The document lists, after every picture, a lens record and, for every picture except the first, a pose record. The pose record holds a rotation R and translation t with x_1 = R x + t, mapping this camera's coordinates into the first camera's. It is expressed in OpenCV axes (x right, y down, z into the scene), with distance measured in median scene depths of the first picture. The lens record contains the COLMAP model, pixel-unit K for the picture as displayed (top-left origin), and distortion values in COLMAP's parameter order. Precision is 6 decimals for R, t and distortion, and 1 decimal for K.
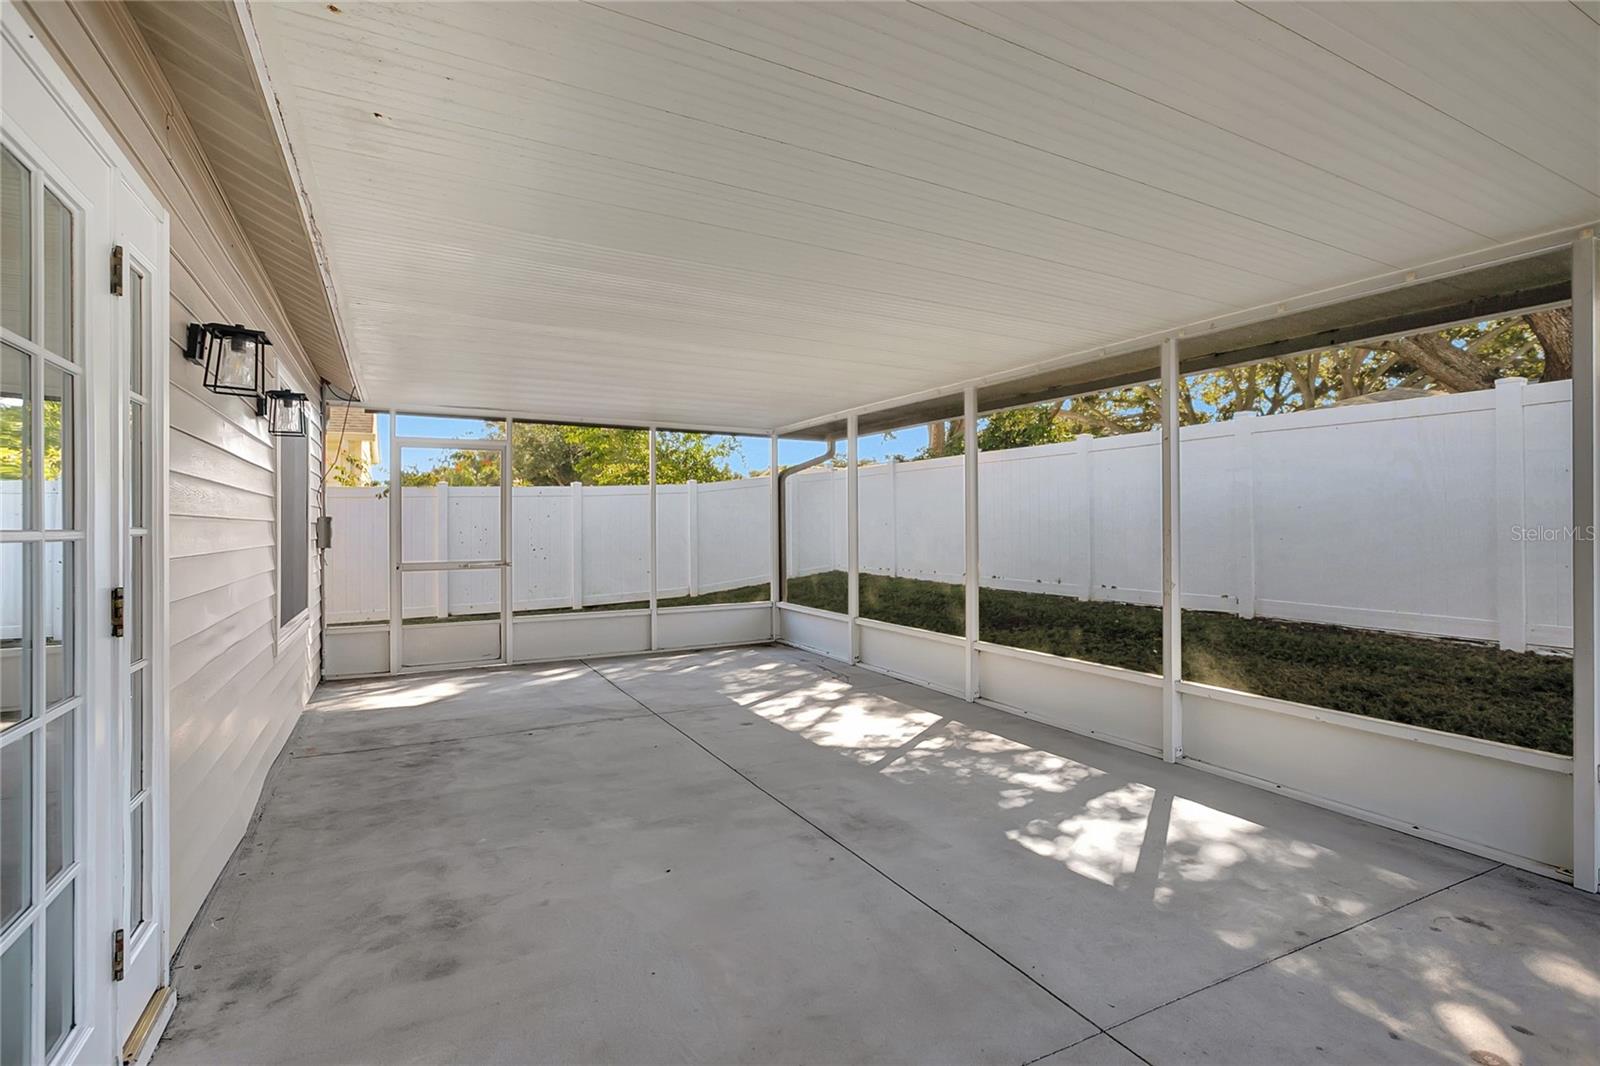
lens RADIAL K [[736.7, 0, 800.0], [0, 736.7, 533.0], [0, 0, 1]] dist [0.002630, 0.000706]
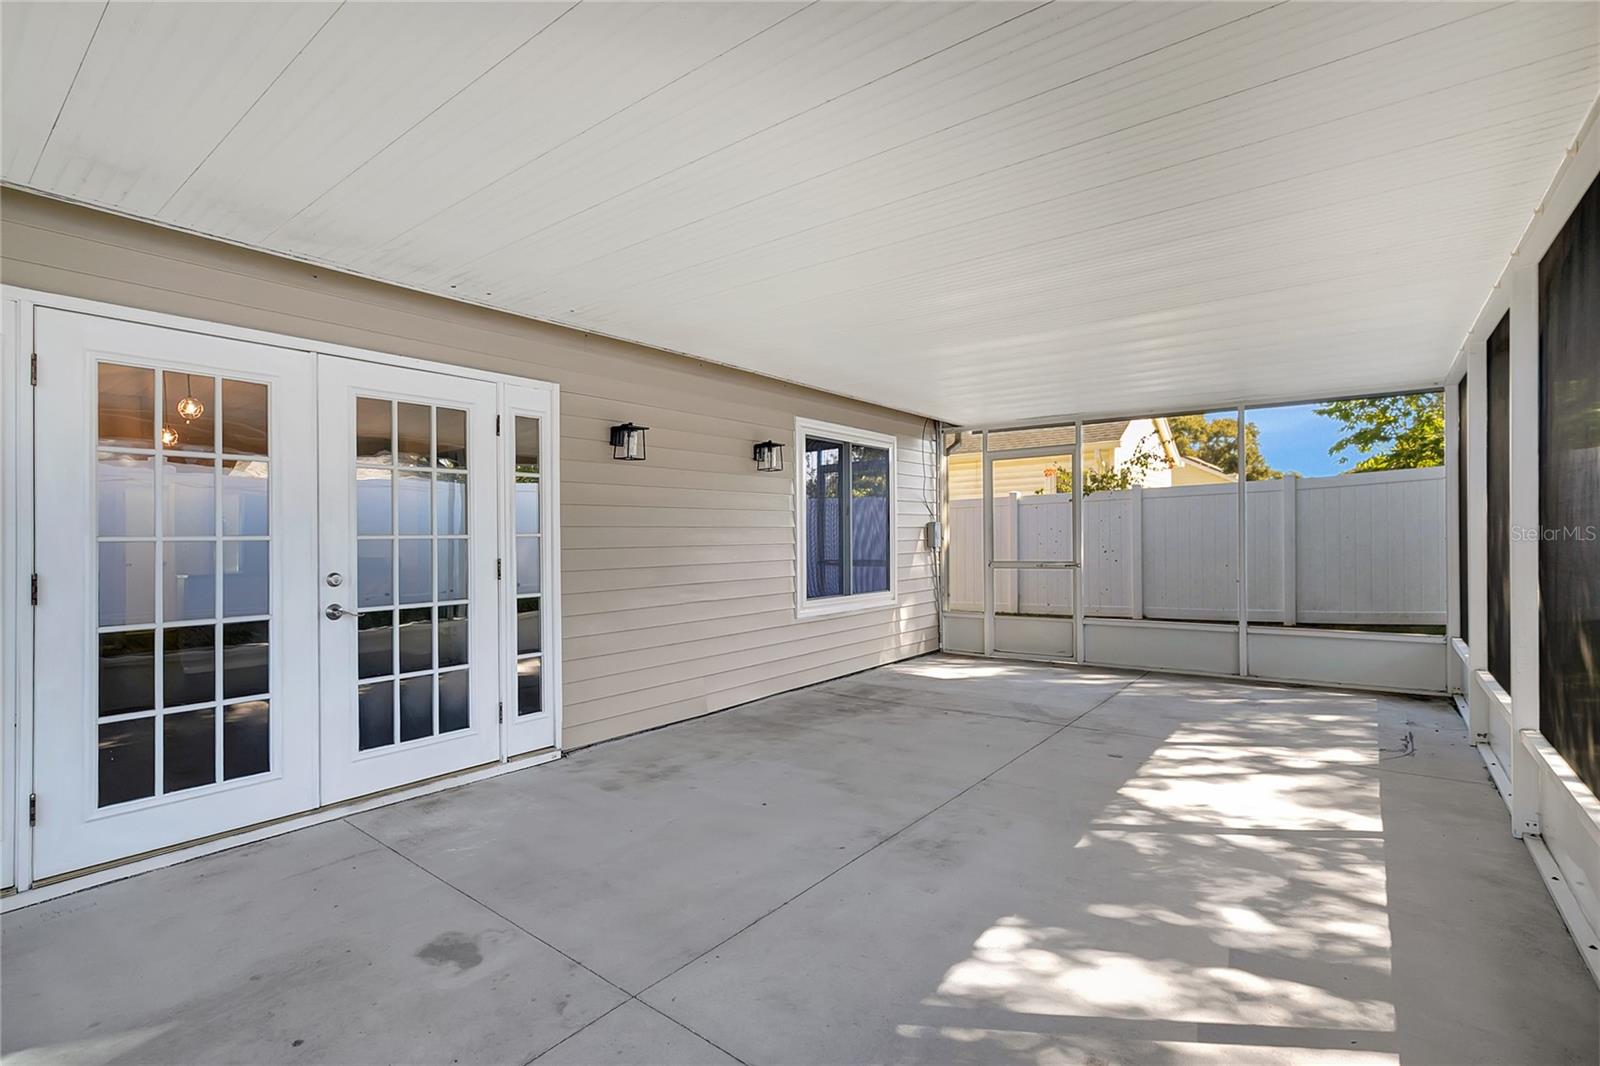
lens RADIAL K [[743.3, 0, 800.0], [0, 743.3, 533.0], [0, 0, 1]] dist [-0.002563, 0.000104]
pose [[0.412746, -0.013133, -0.910751, 0.787458], [0.011117, 0.999894, -0.009380, -0.004523], [0.910778, -0.006254, 0.412848, 0.392240]]
